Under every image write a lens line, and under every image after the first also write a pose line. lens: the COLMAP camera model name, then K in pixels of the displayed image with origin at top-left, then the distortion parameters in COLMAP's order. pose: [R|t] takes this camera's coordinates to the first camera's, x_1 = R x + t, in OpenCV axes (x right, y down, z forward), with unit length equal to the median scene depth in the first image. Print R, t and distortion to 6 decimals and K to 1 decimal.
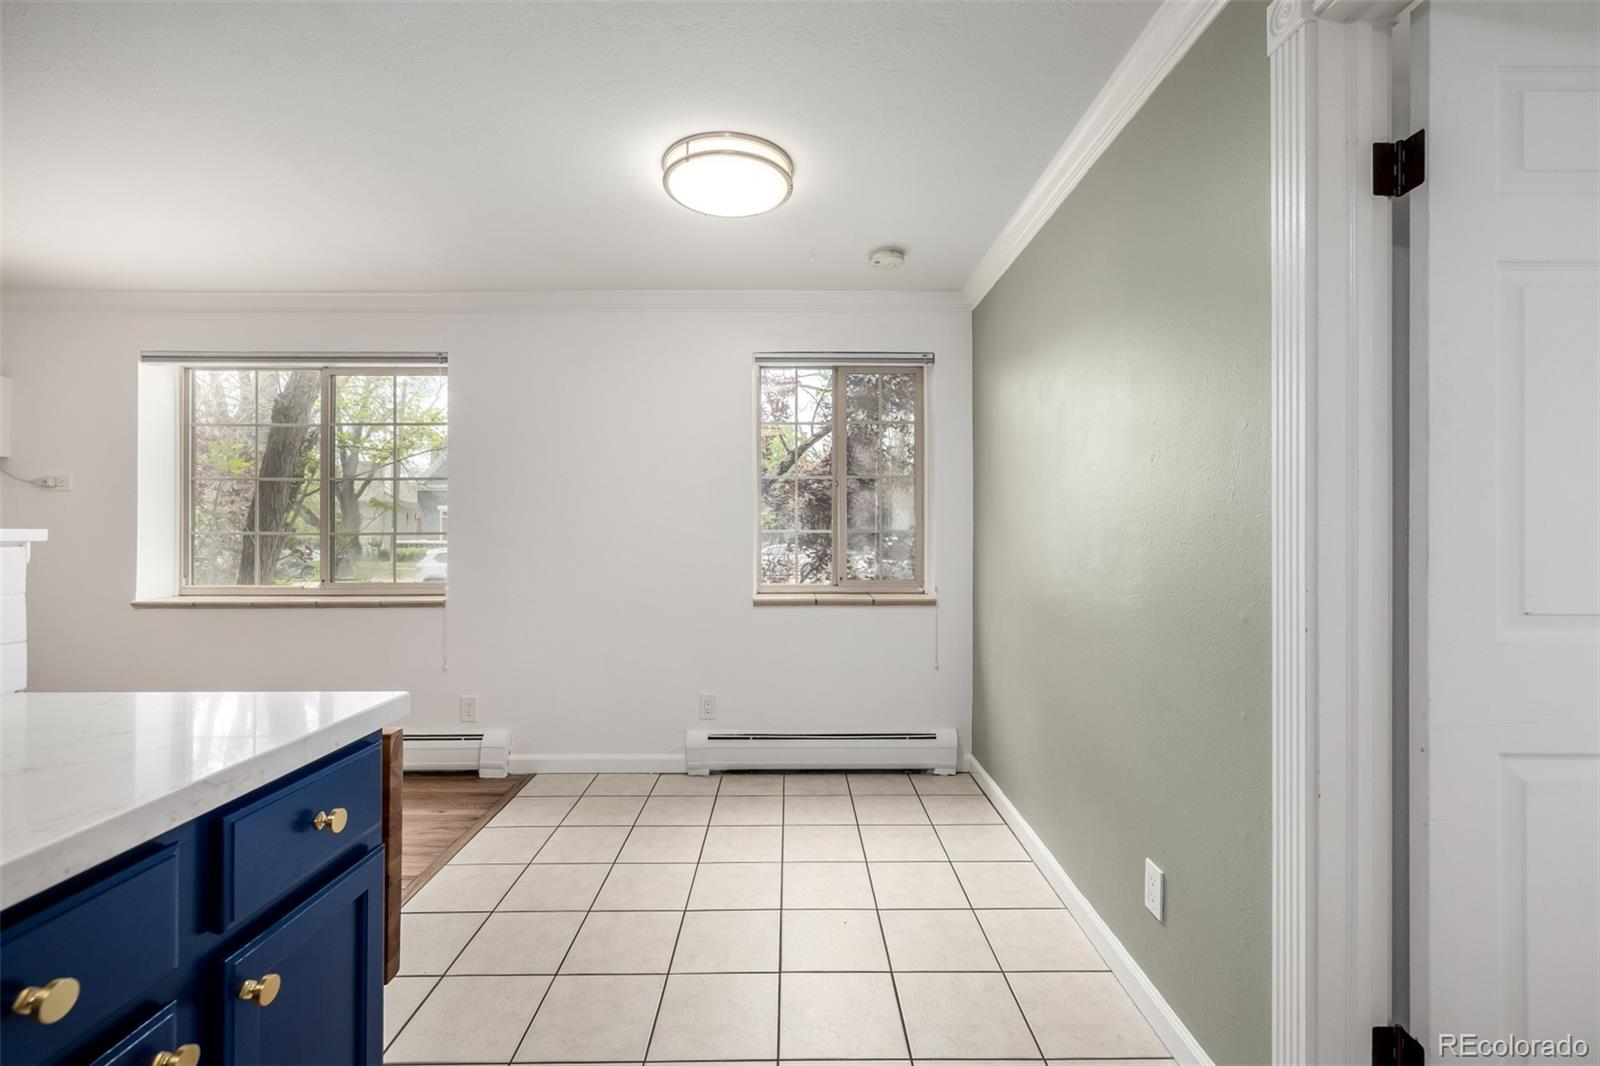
lens RADIAL K [[681.2, 0, 795.5], [0, 681.2, 524.3], [0, 0, 1]] dist [0.003195, -0.000655]
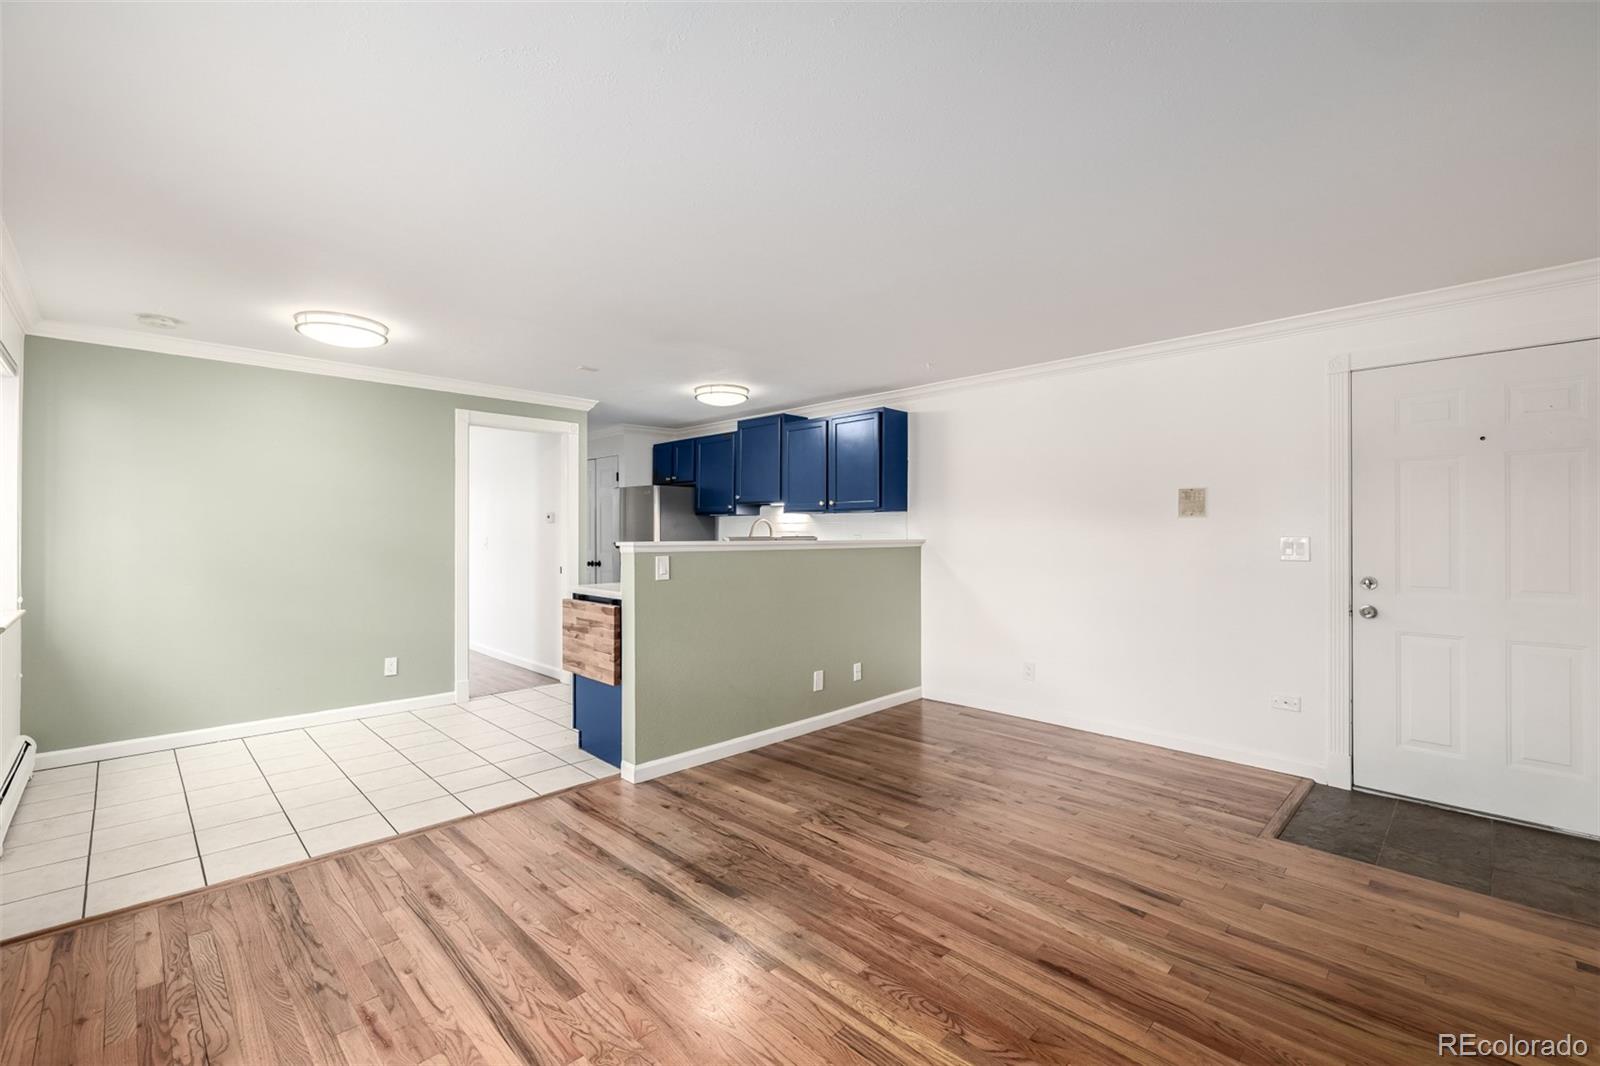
lens RADIAL K [[681.2, 0, 795.1], [0, 681.2, 533.1], [0, 0, 1]] dist [0.003195, -0.000655]
pose [[-0.695430, -0.005492, 0.718573, -1.371613], [-0.009621, 0.999952, -0.001668, -0.014016], [-0.718529, -0.008073, -0.695450, 0.910185]]
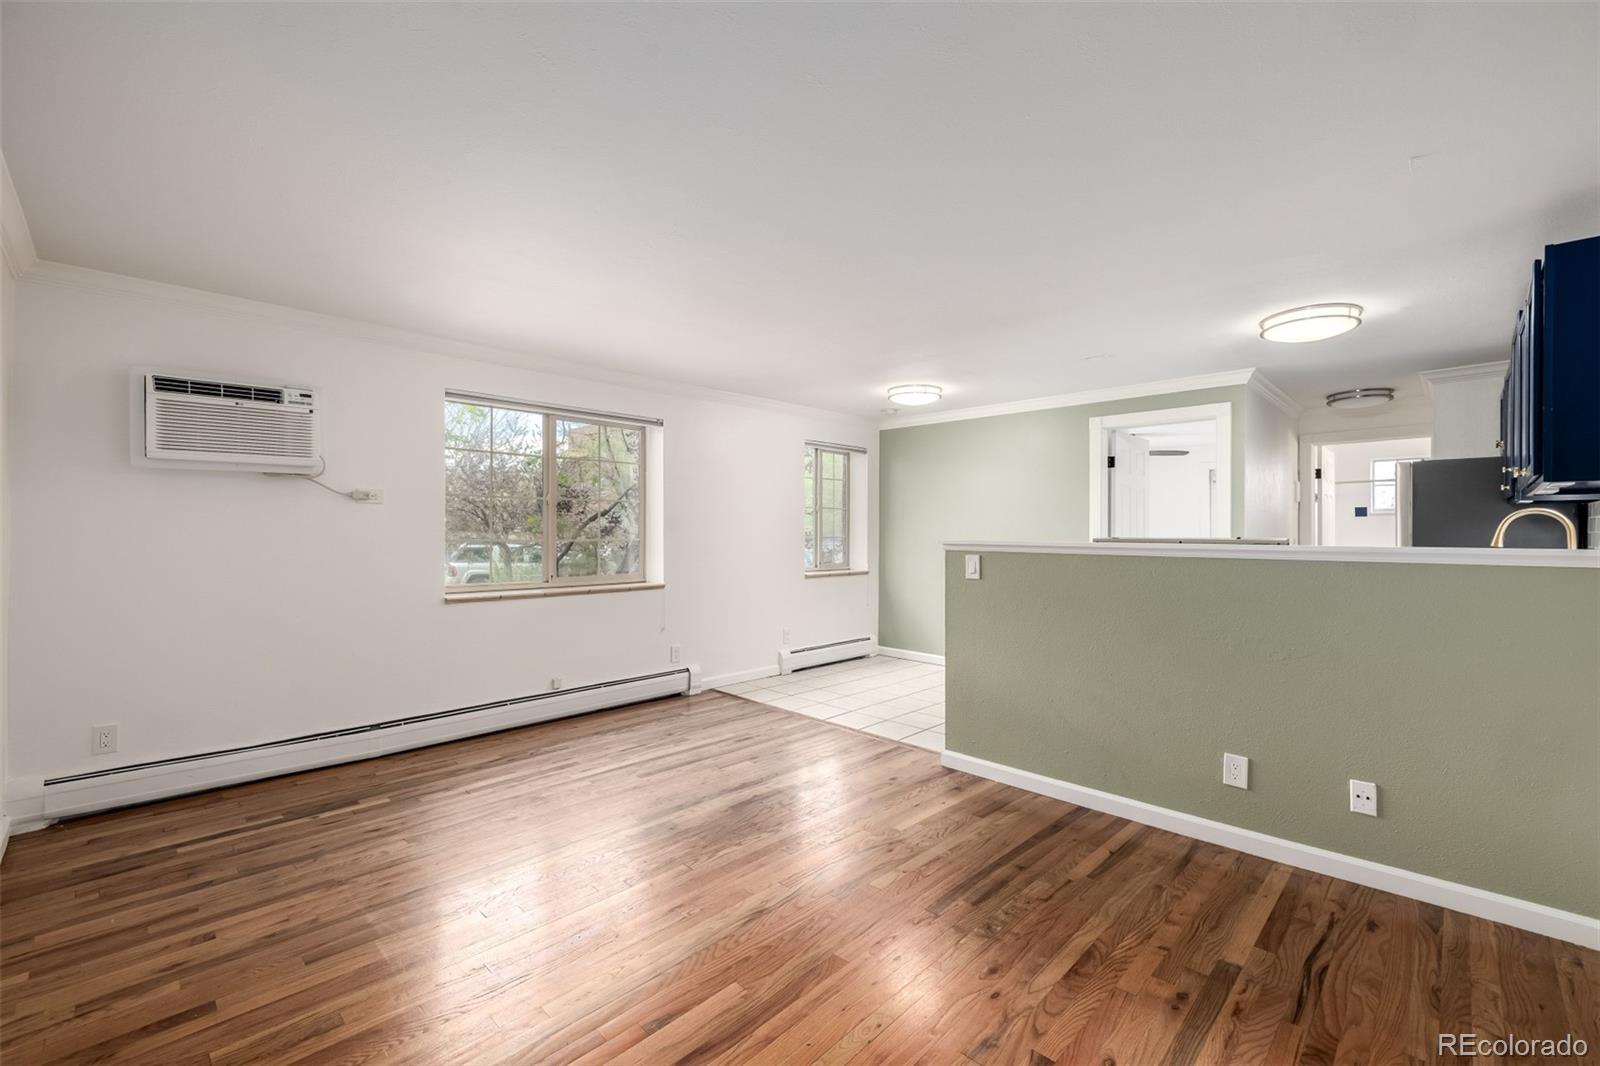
lens RADIAL K [[681.2, 0, 798.2], [0, 681.2, 517.9], [0, 0, 1]] dist [0.003195, -0.000655]
pose [[0.708324, 0.015432, 0.705719, -1.417725], [-0.011047, 0.999881, -0.010776, -0.022015], [-0.705801, -0.000163, 0.708410, -0.291616]]
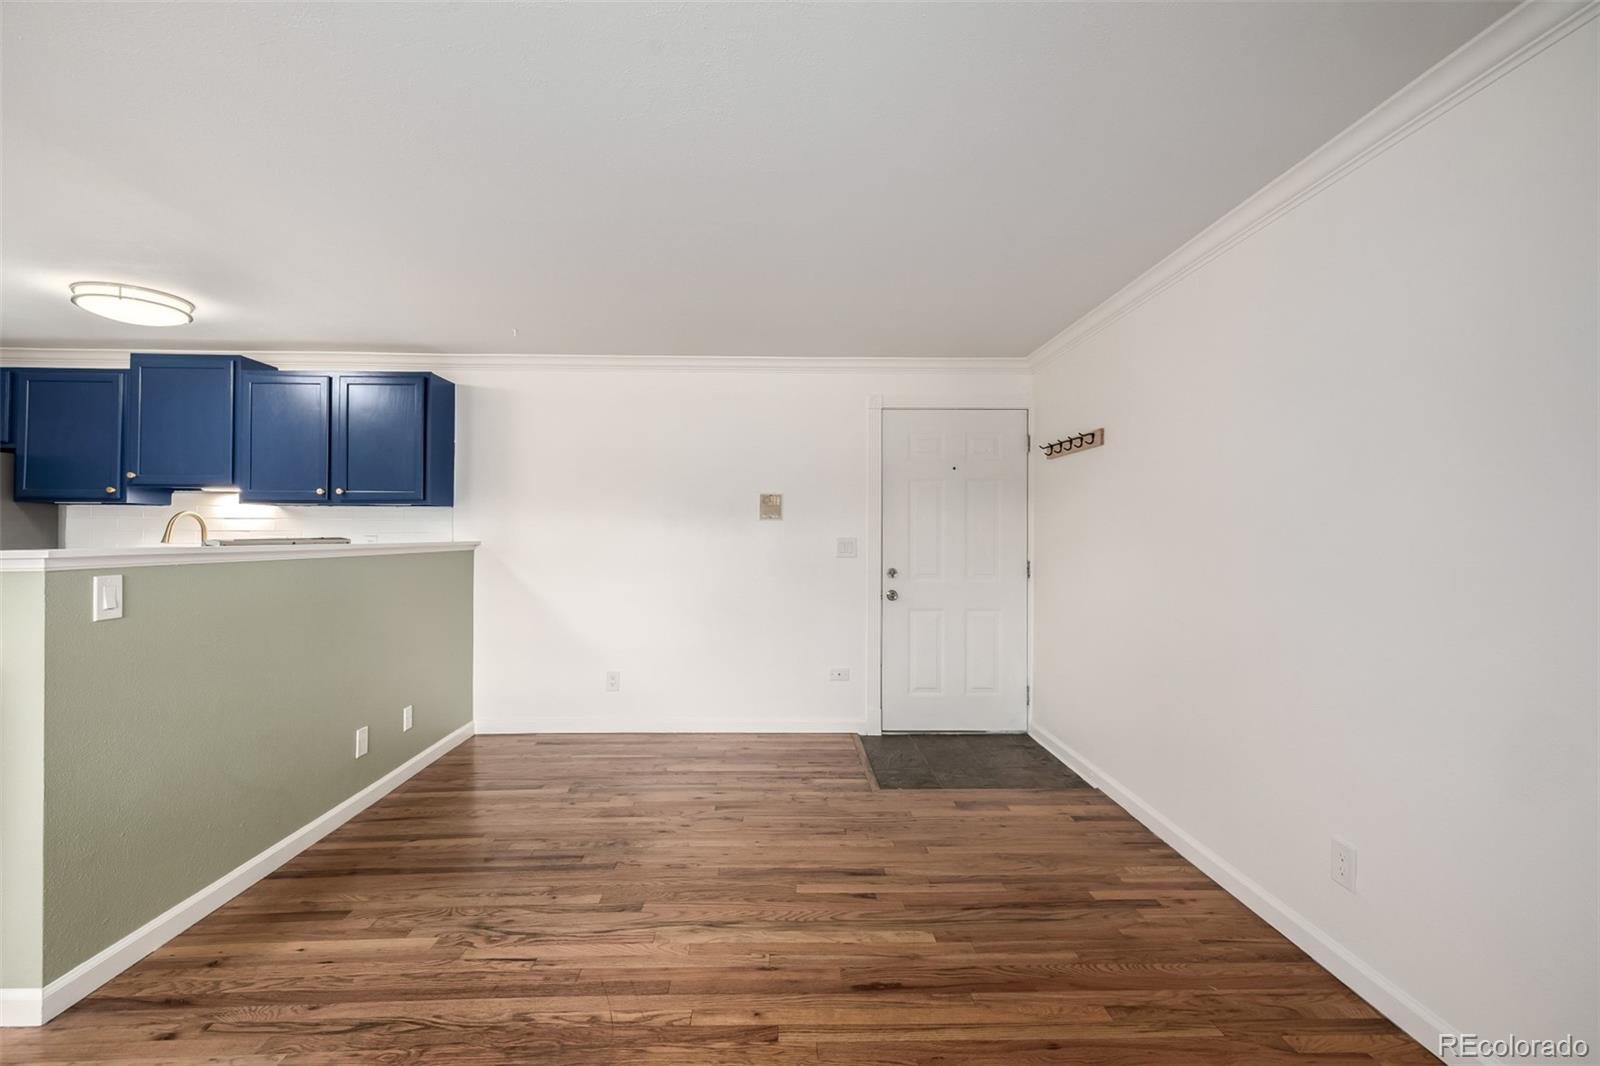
lens RADIAL K [[681.2, 0, 794.5], [0, 681.2, 529.2], [0, 0, 1]] dist [0.003195, -0.000655]
pose [[-0.999849, -0.007623, -0.015611, -1.021440], [-0.007394, 0.999865, -0.014652, -0.012986], [0.015721, -0.014535, -0.999771, 0.906241]]
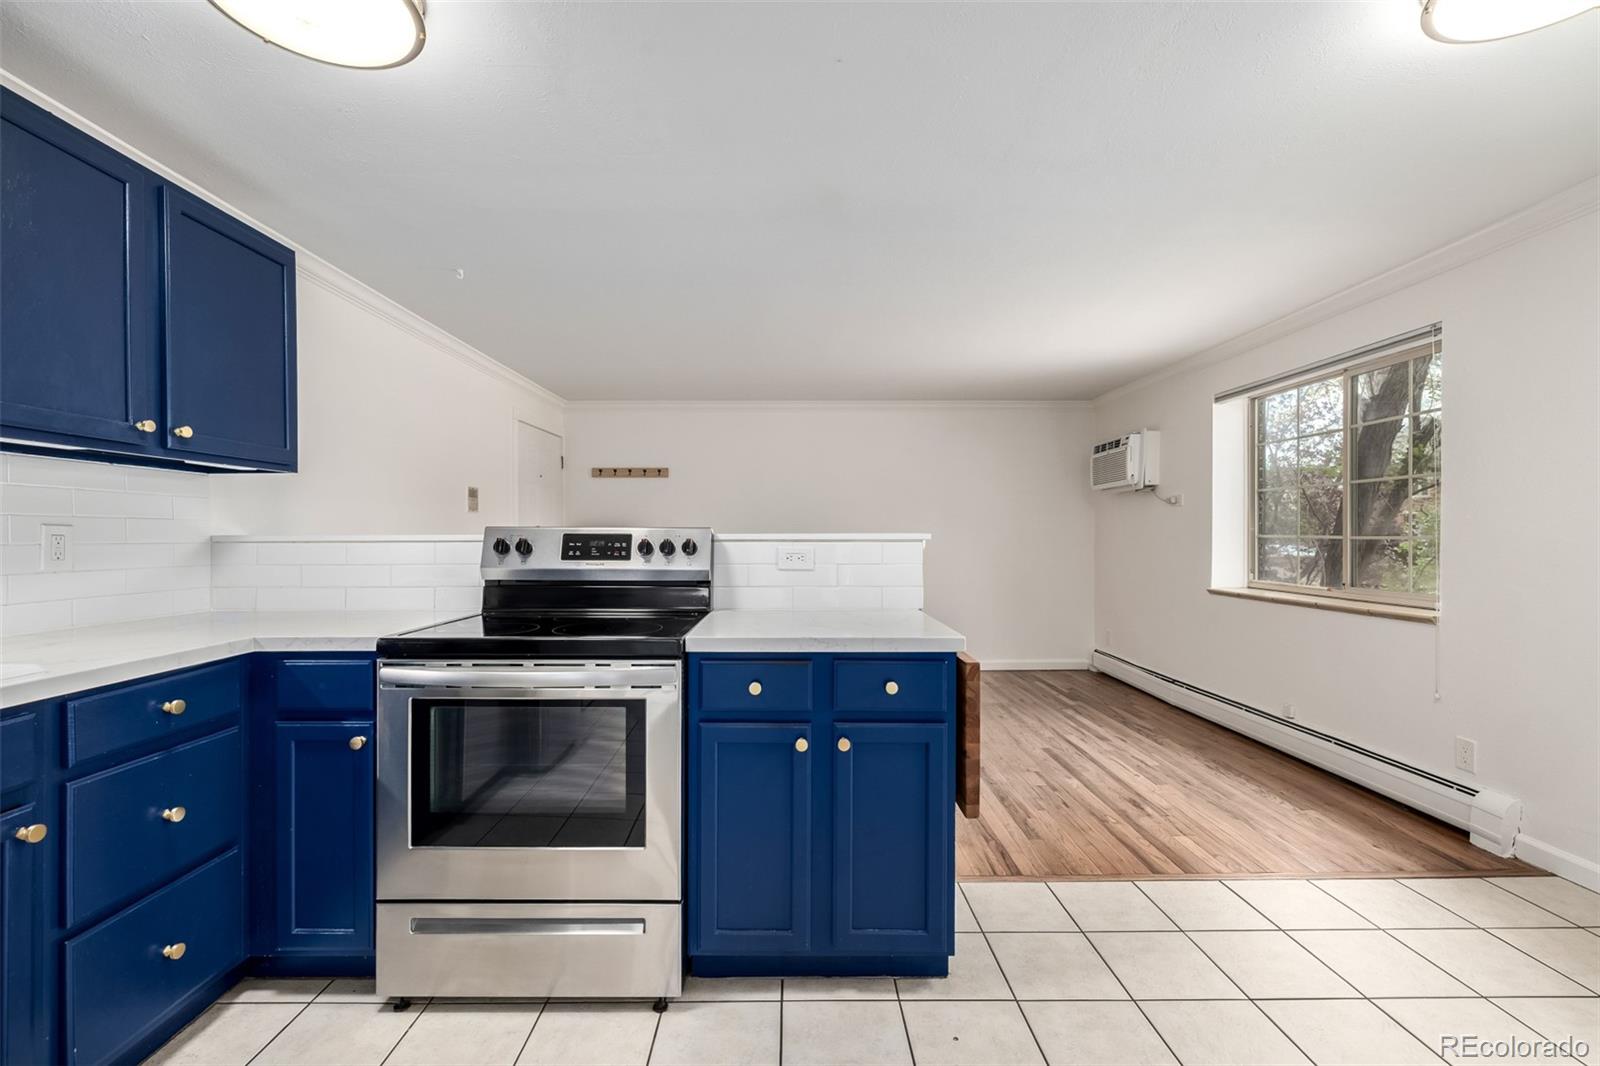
lens RADIAL K [[681.2, 0, 787.9], [0, 681.2, 534.0], [0, 0, 1]] dist [0.003195, -0.000655]
pose [[-0.008658, 0.000066, -0.999963, 0.348139], [0.009982, 0.999950, -0.000021, 0.001259], [0.999913, -0.009981, -0.008658, 0.210991]]
